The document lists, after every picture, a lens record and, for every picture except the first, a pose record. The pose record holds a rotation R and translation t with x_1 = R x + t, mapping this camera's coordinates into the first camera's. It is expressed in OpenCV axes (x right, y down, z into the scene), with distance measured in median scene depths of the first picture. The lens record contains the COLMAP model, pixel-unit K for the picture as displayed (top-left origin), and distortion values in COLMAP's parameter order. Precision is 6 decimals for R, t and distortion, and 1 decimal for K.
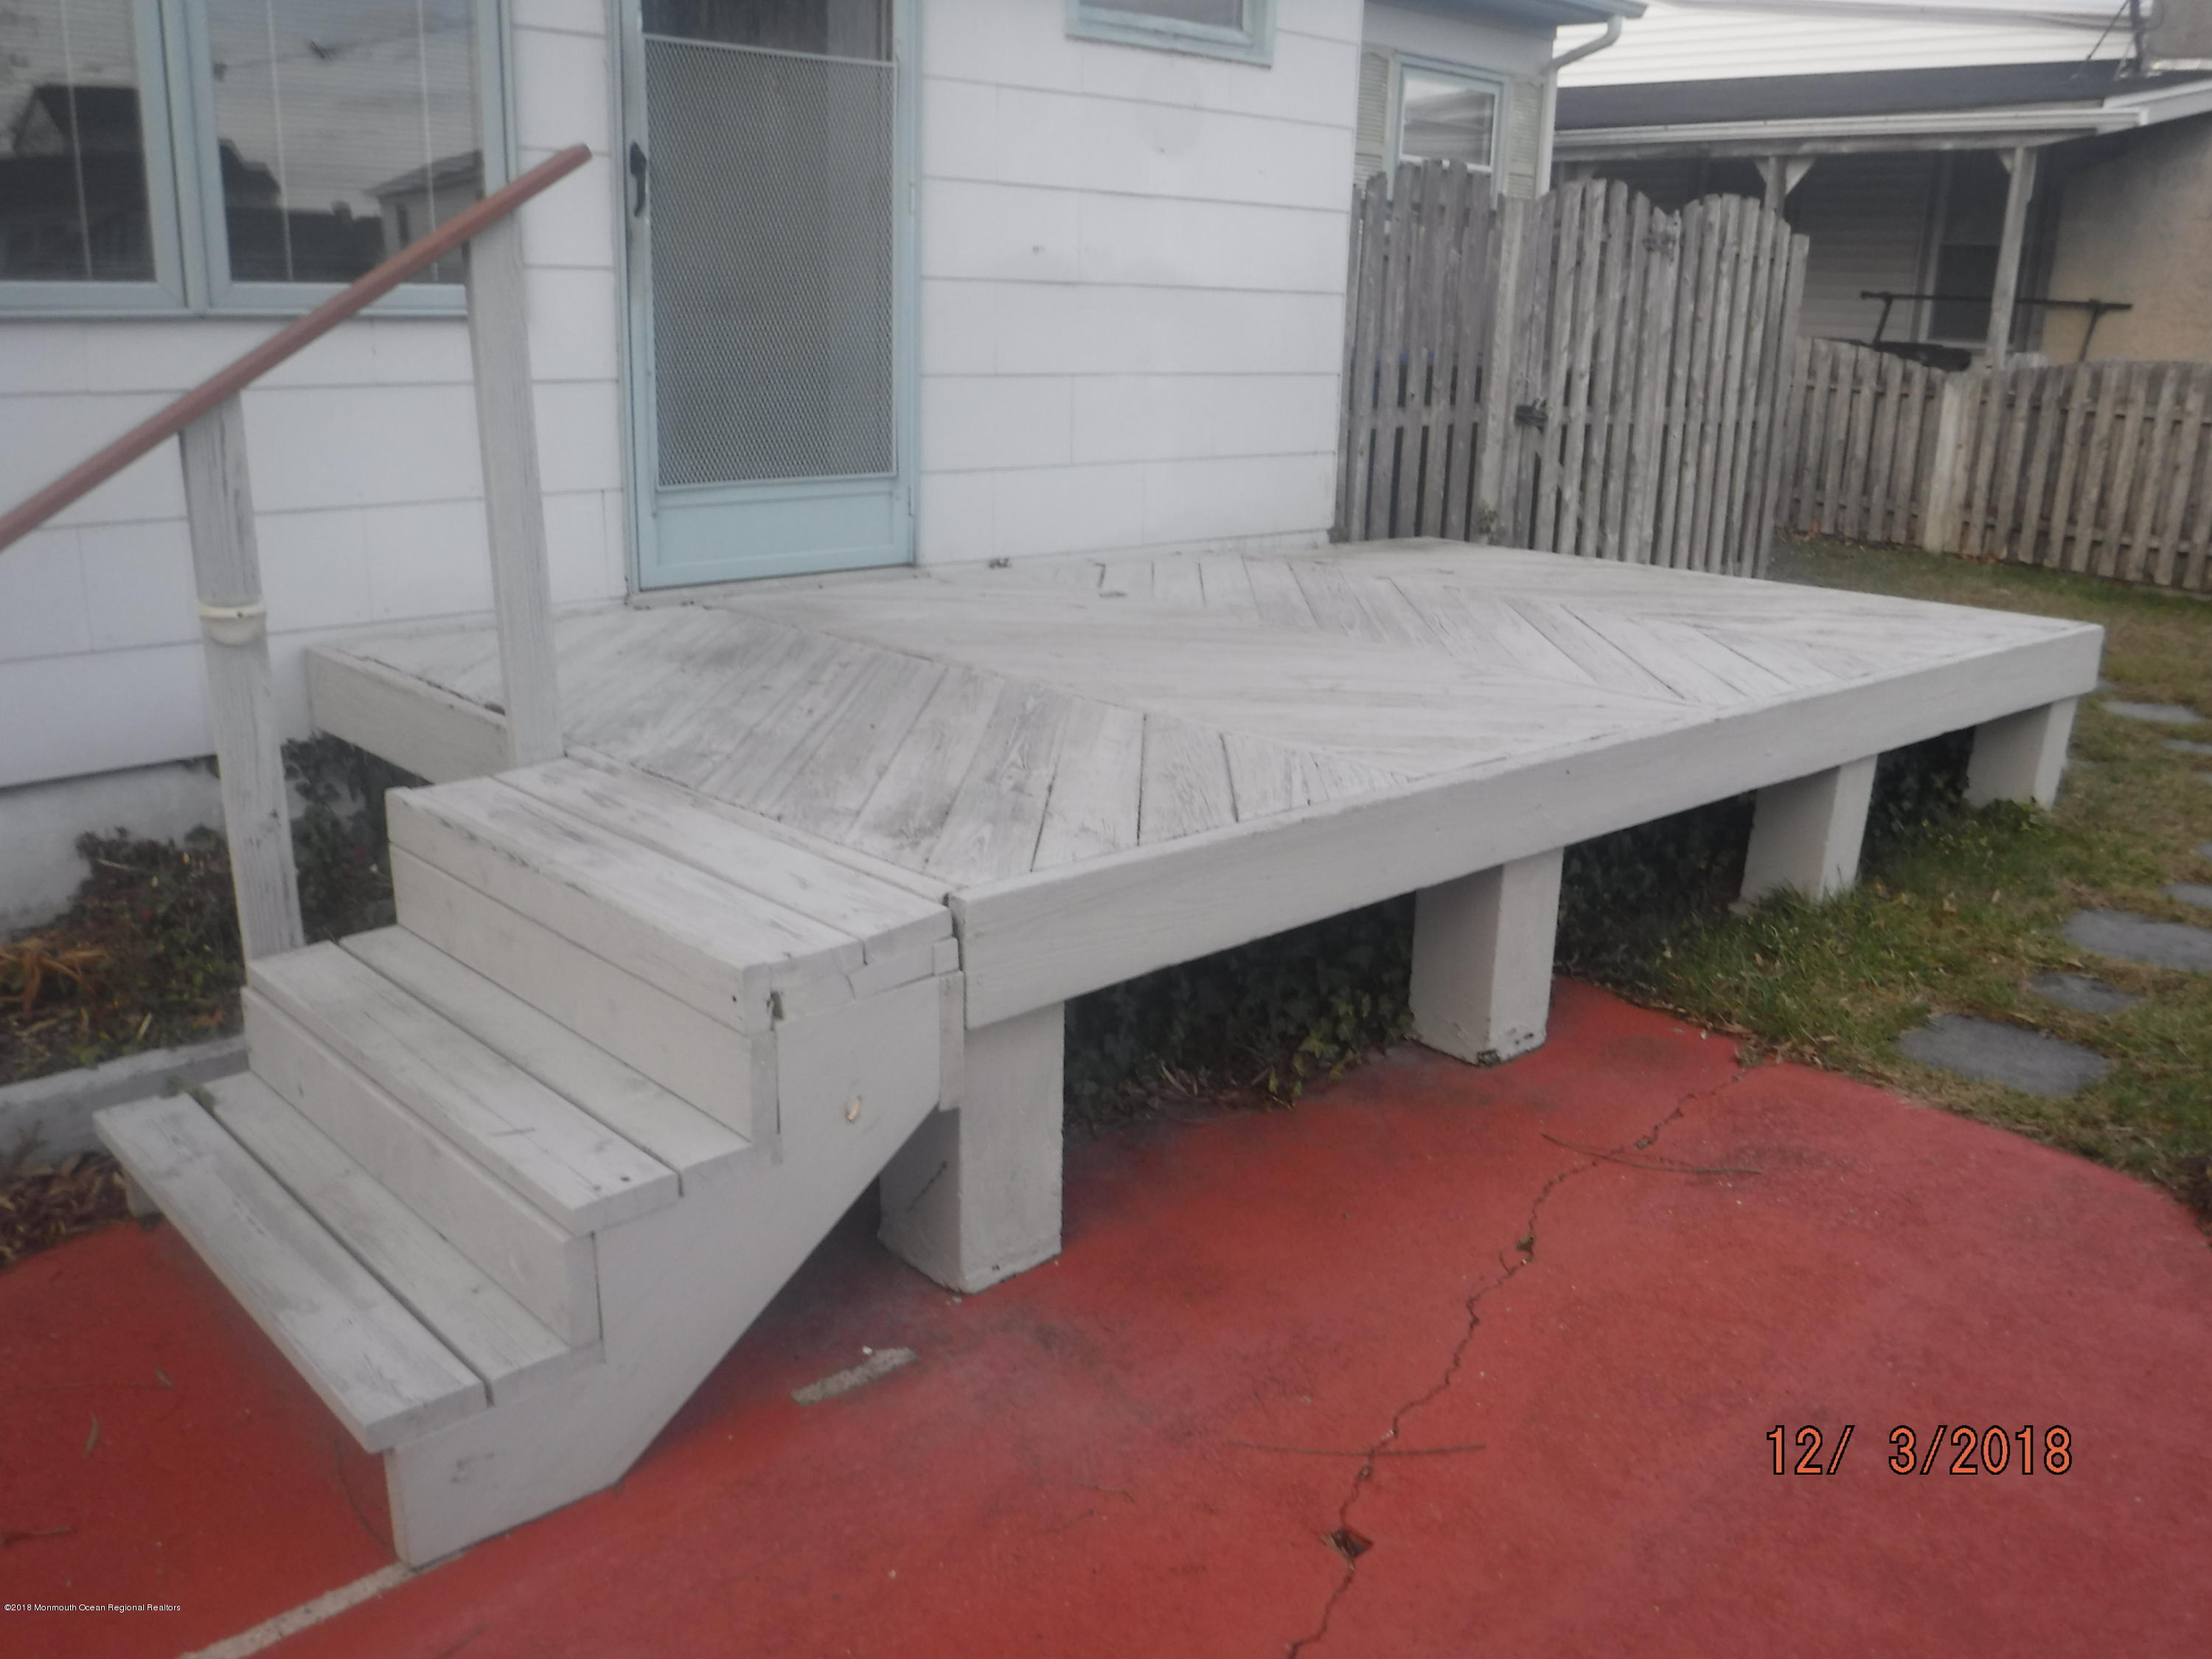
lens RADIAL K [[1873.8, 0, 1104.5], [0, 1873.8, 813.9], [0, 0, 1]] dist [-0.070997, 0.024996]
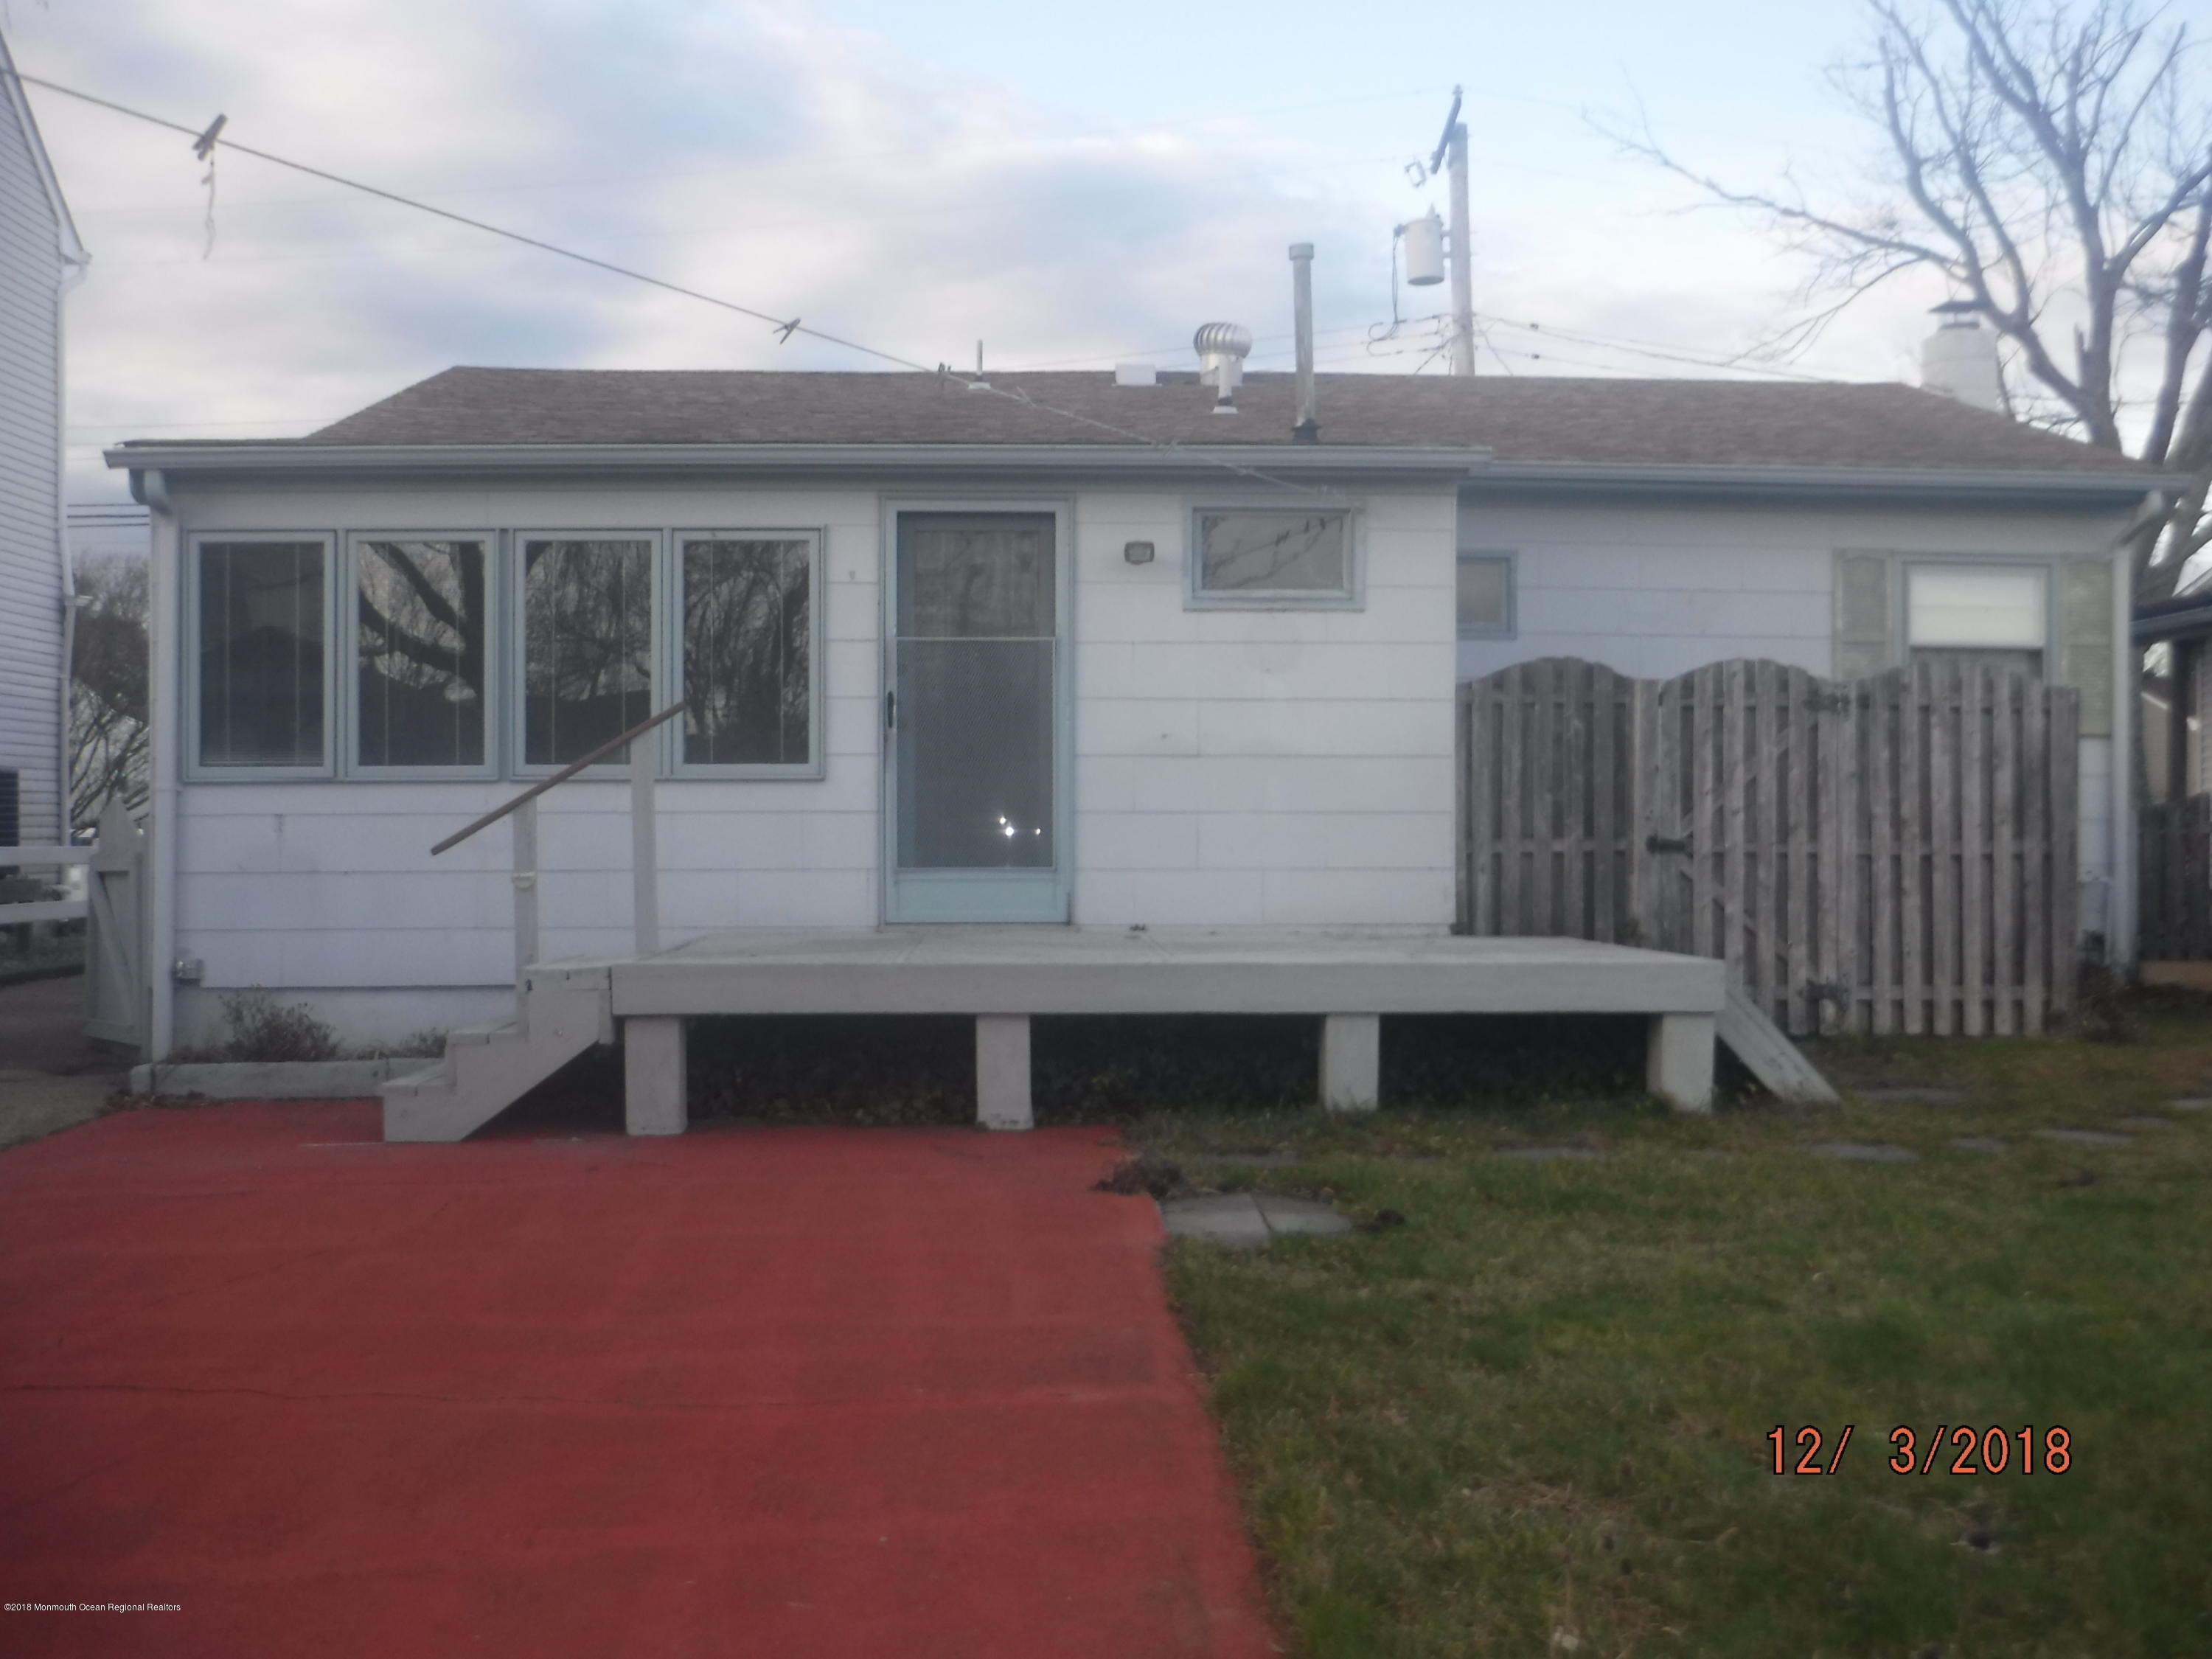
lens RADIAL K [[2283.4, 0, 1101.2], [0, 2283.4, 830.9], [0, 0, 1]] dist [-0.036305, 0.000000]
pose [[0.760703, -0.026097, -0.648576, 0.983487], [-0.152173, 0.964175, -0.217277, 0.177176], [0.631011, 0.263979, 0.729479, -0.379651]]
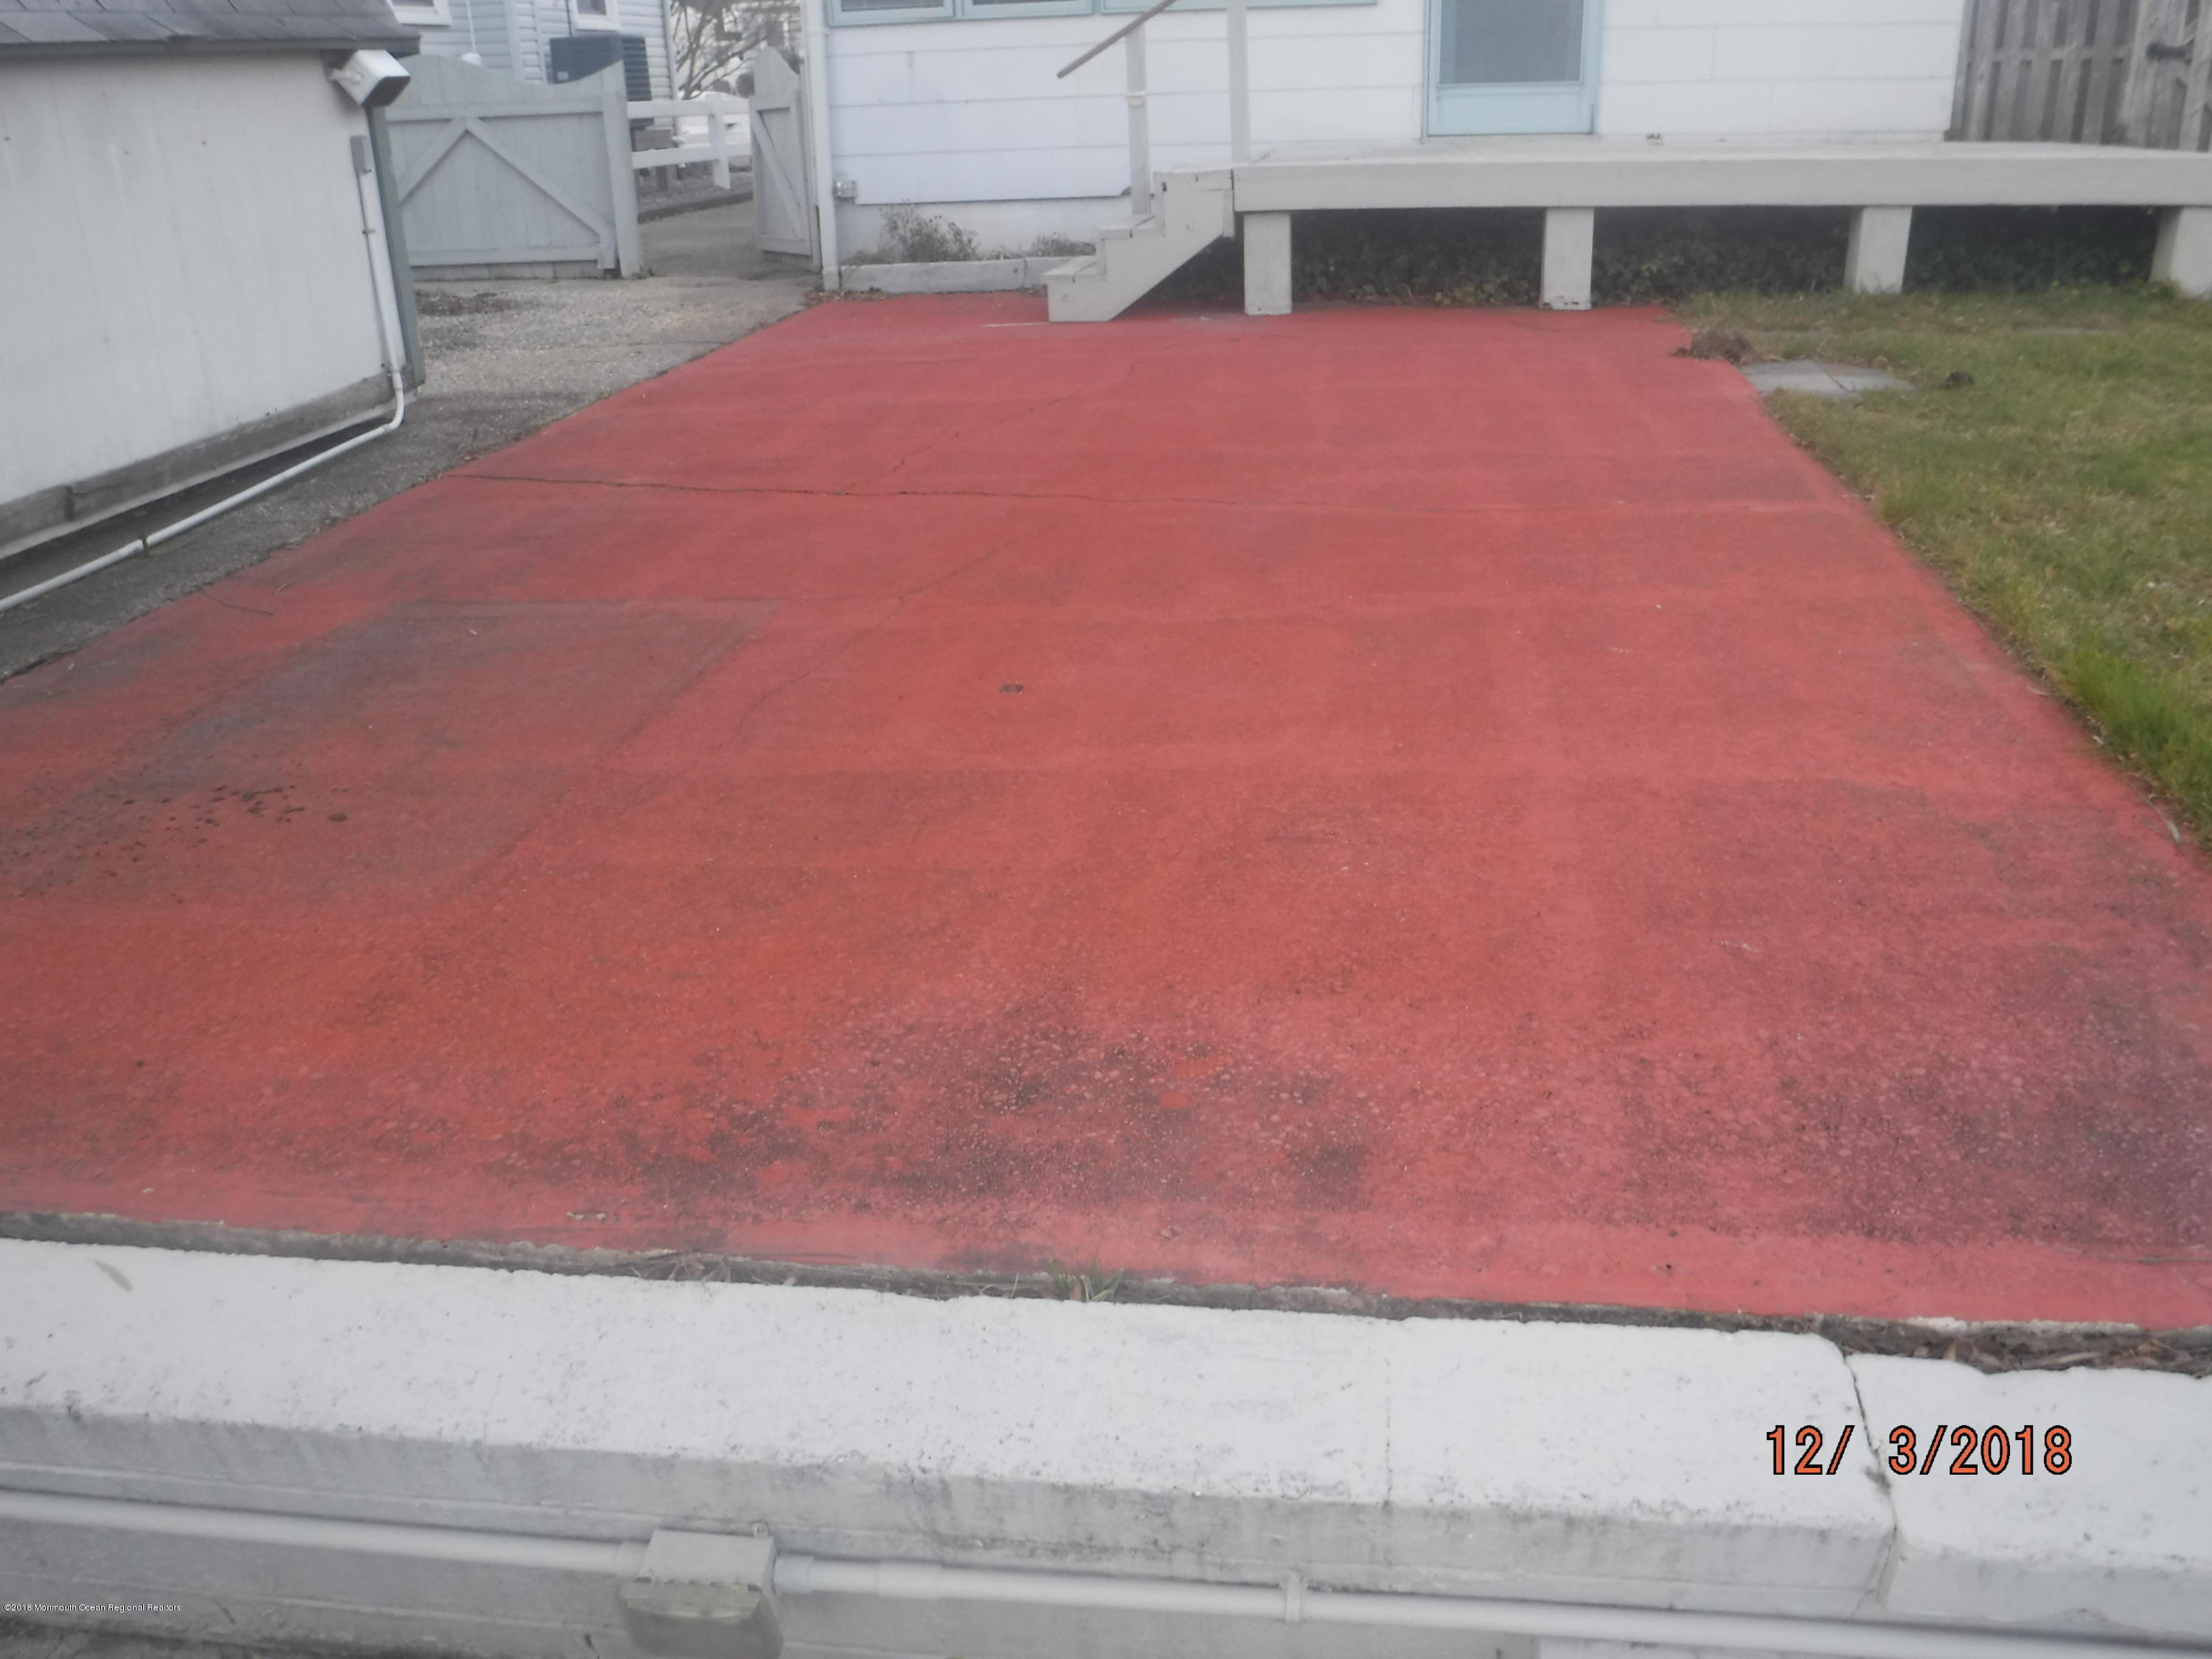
lens RADIAL K [[1873.8, 0, 1065.8], [0, 1873.8, 814.9], [0, 0, 1]] dist [-0.070997, 0.024996]
pose [[0.615221, 0.244850, -0.749367, 0.900283], [-0.163615, 0.969506, 0.182452, 0.221219], [0.771189, 0.010359, 0.636522, -0.458944]]
